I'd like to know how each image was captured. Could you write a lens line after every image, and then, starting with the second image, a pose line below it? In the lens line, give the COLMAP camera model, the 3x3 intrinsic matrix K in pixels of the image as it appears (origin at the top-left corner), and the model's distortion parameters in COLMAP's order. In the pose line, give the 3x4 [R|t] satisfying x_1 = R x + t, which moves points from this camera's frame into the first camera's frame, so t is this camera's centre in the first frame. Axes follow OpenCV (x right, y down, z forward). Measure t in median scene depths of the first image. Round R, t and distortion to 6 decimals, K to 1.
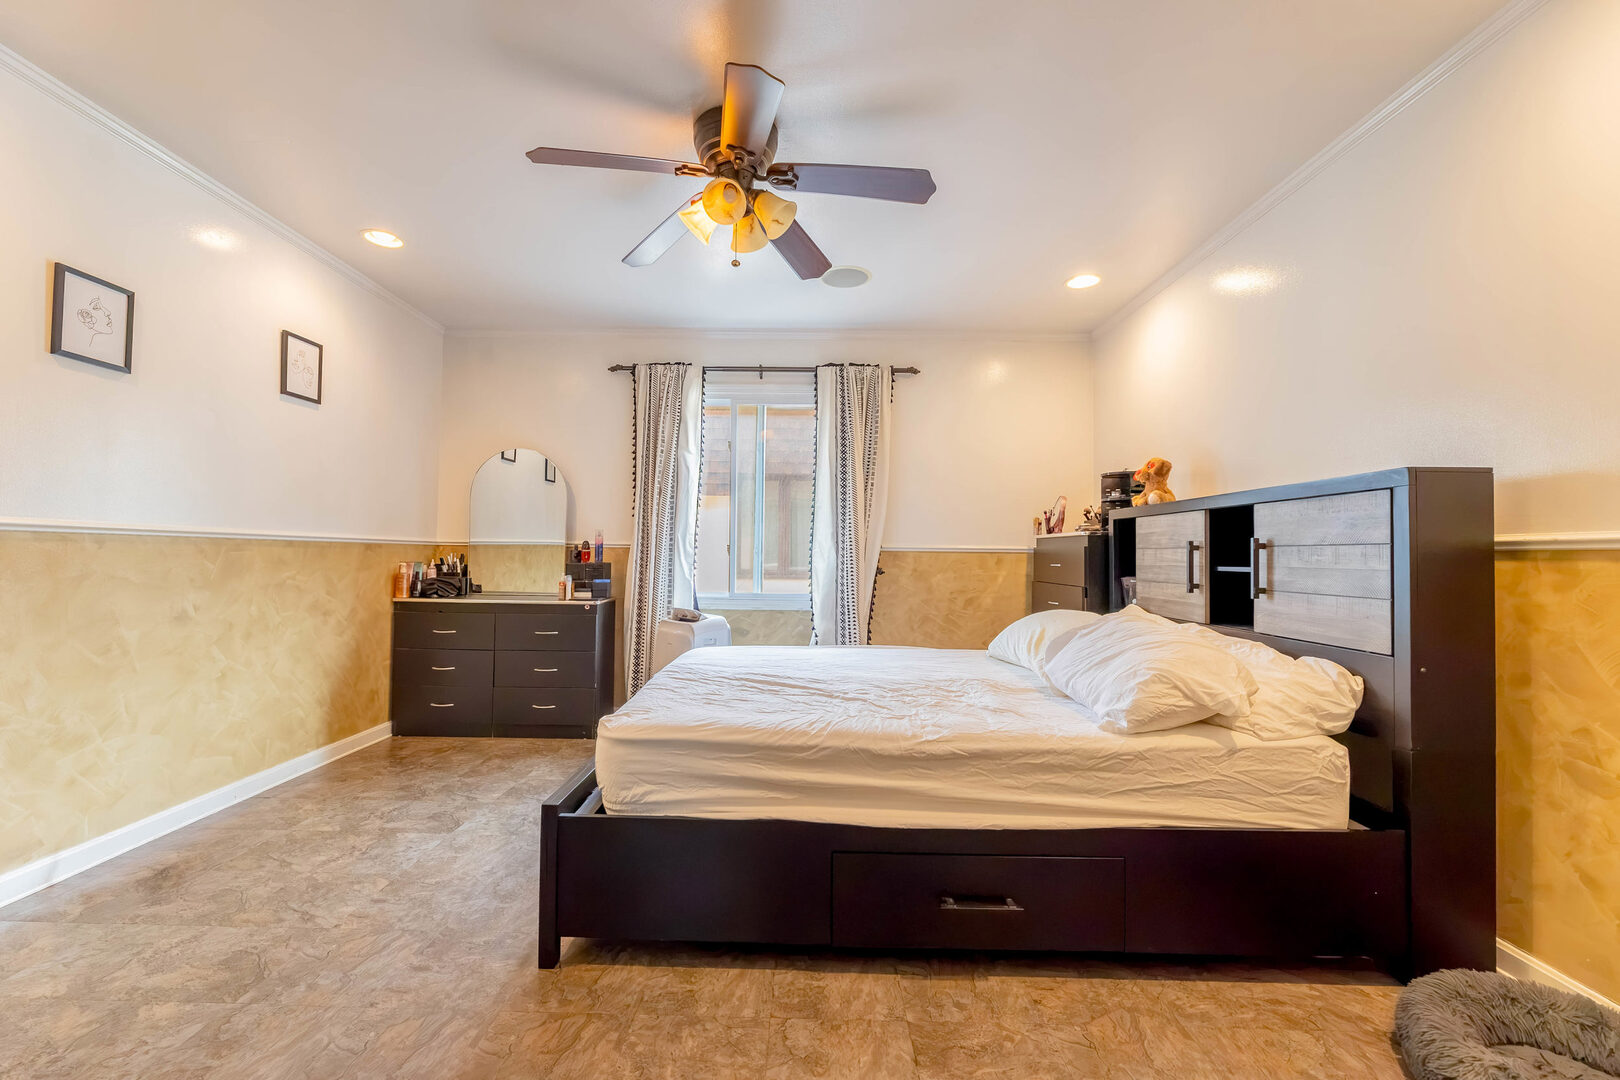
lens RADIAL K [[663.8, 0, 802.2], [0, 663.8, 540.8], [0, 0, 1]] dist [-0.000020, -0.000361]
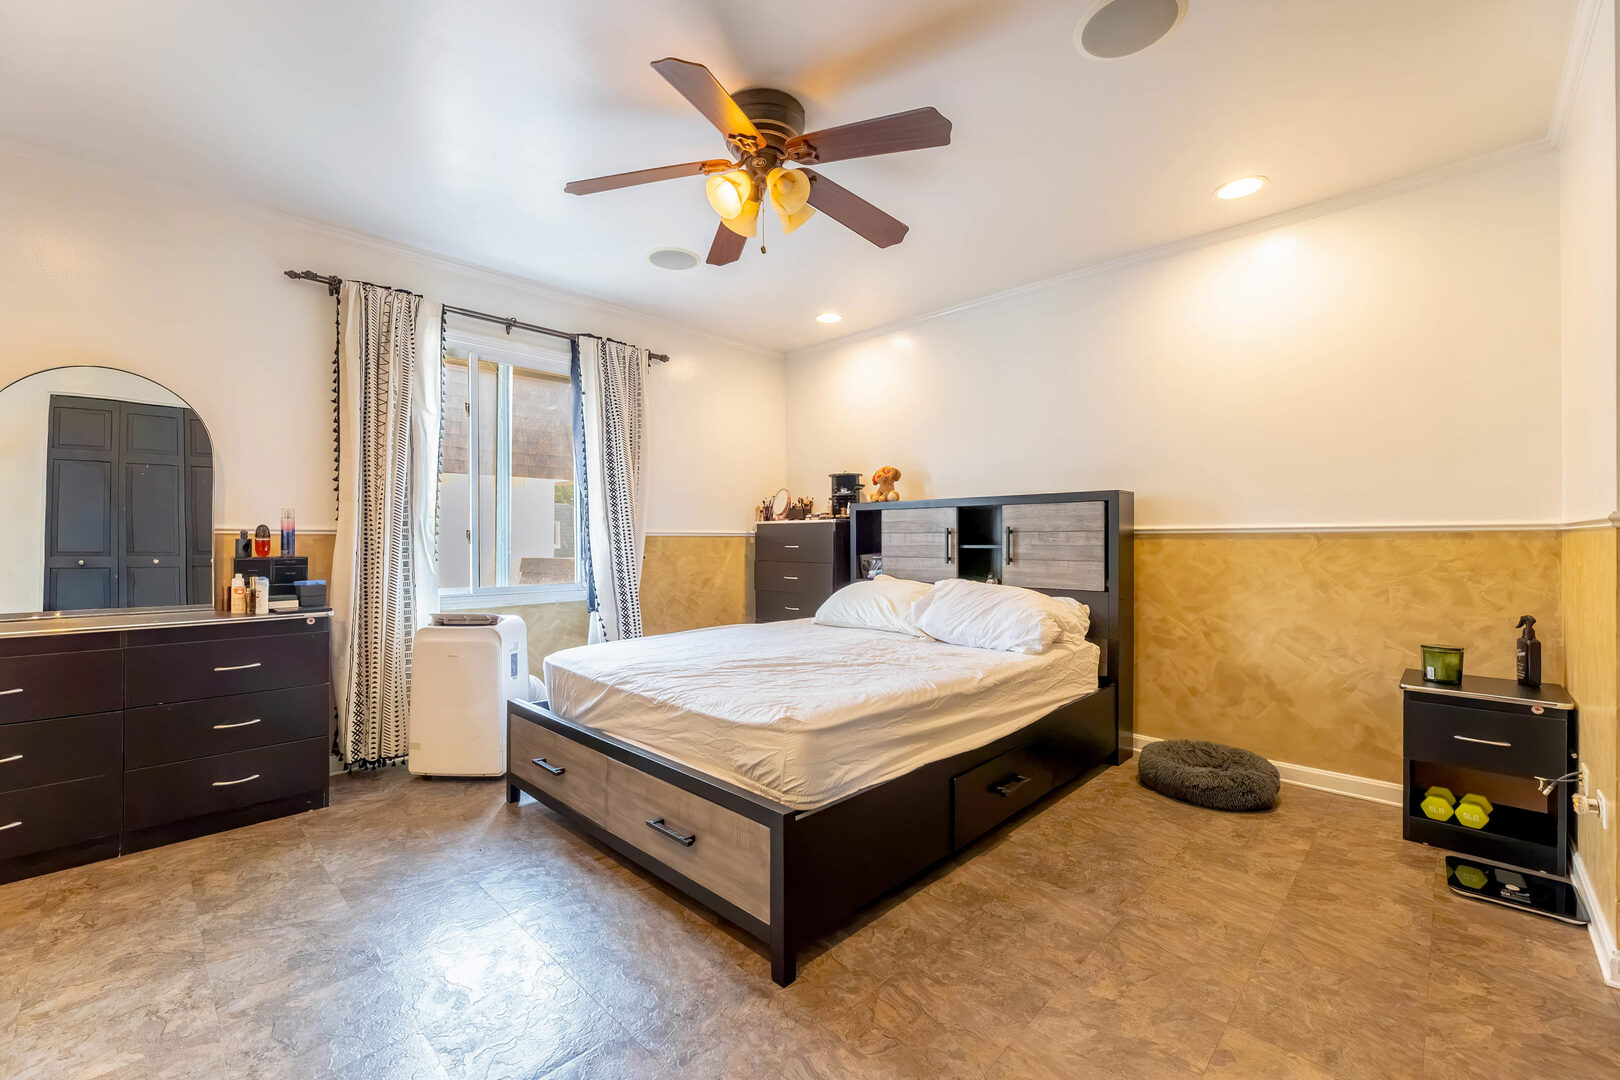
lens RADIAL K [[658.5, 0, 803.8], [0, 658.5, 541.9], [0, 0, 1]] dist [0.001086, -0.000274]
pose [[0.692063, -0.015457, 0.721671, -0.537858], [-0.005648, 0.999624, 0.026826, -0.004858], [-0.721815, -0.022641, 0.691716, 0.182155]]
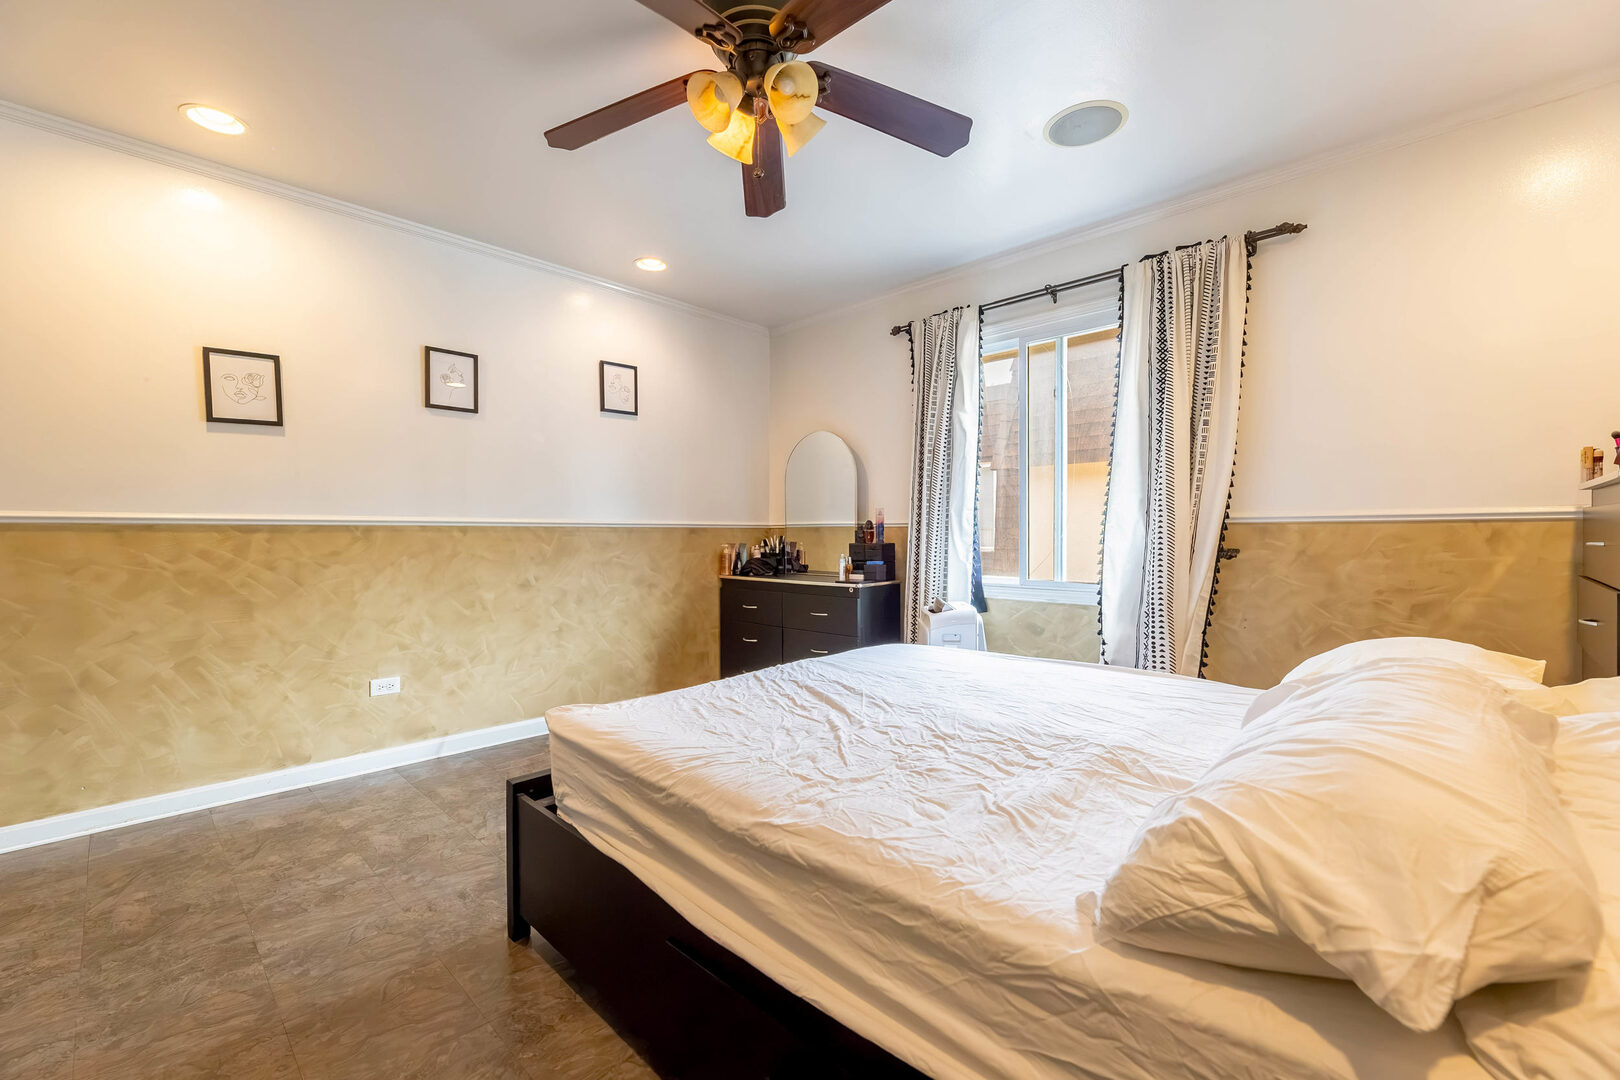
lens RADIAL K [[676.2, 0, 810.0], [0, 676.2, 540.0], [0, 0, 1]] dist [-0.002852, -0.000206]
pose [[0.725508, -0.008402, -0.688163, 0.350782], [0.028406, 0.999439, 0.017745, 0.010642], [0.687627, -0.032422, 0.725340, 0.299789]]
